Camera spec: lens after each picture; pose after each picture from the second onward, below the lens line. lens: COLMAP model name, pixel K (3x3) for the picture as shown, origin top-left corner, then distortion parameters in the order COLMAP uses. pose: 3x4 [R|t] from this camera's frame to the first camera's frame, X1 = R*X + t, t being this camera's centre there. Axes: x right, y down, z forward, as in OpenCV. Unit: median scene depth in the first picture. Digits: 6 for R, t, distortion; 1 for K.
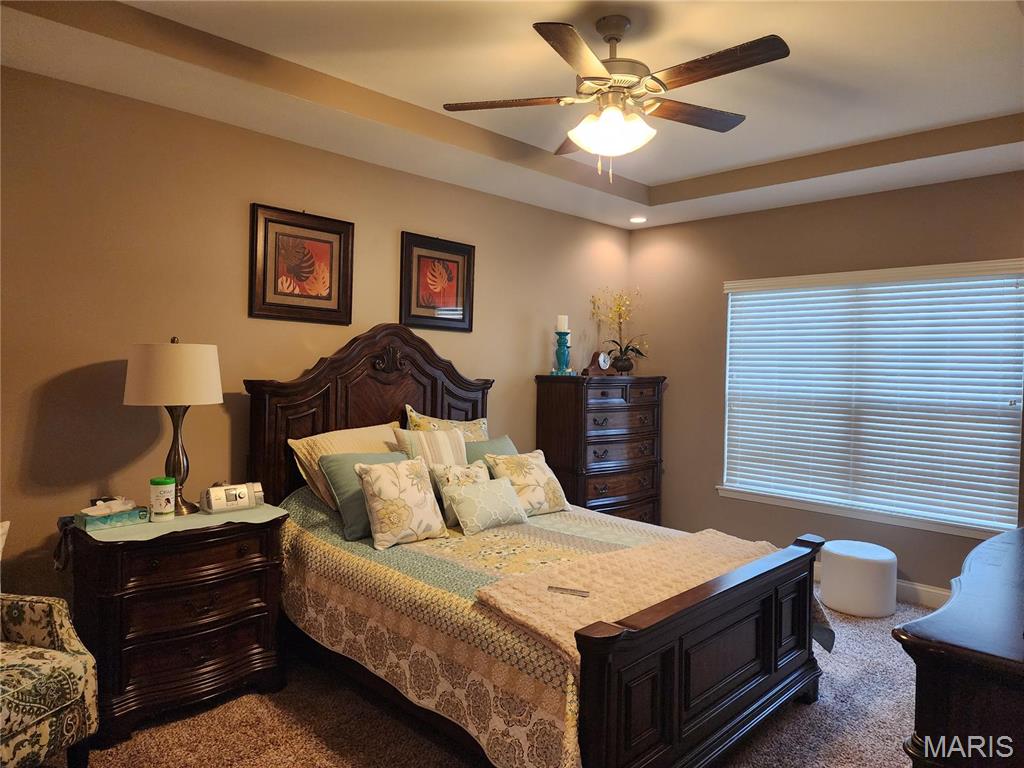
lens RADIAL K [[686.3, 0, 511.8], [0, 686.3, 384.9], [0, 0, 1]] dist [0.068781, -0.056219]
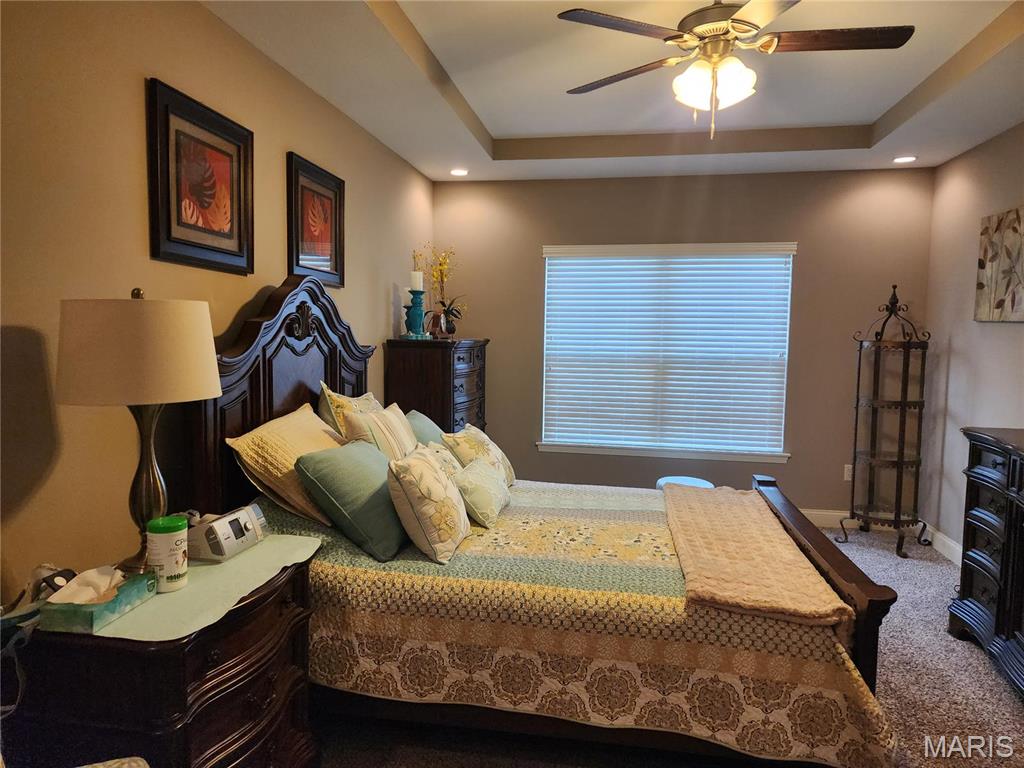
lens RADIAL K [[686.3, 0, 515.4], [0, 686.3, 387.5], [0, 0, 1]] dist [0.068781, -0.056219]
pose [[0.815714, -0.055332, 0.575803, -0.463621], [0.017175, 0.997292, 0.071503, -0.016825], [-0.578201, -0.048437, 0.814455, 0.251021]]
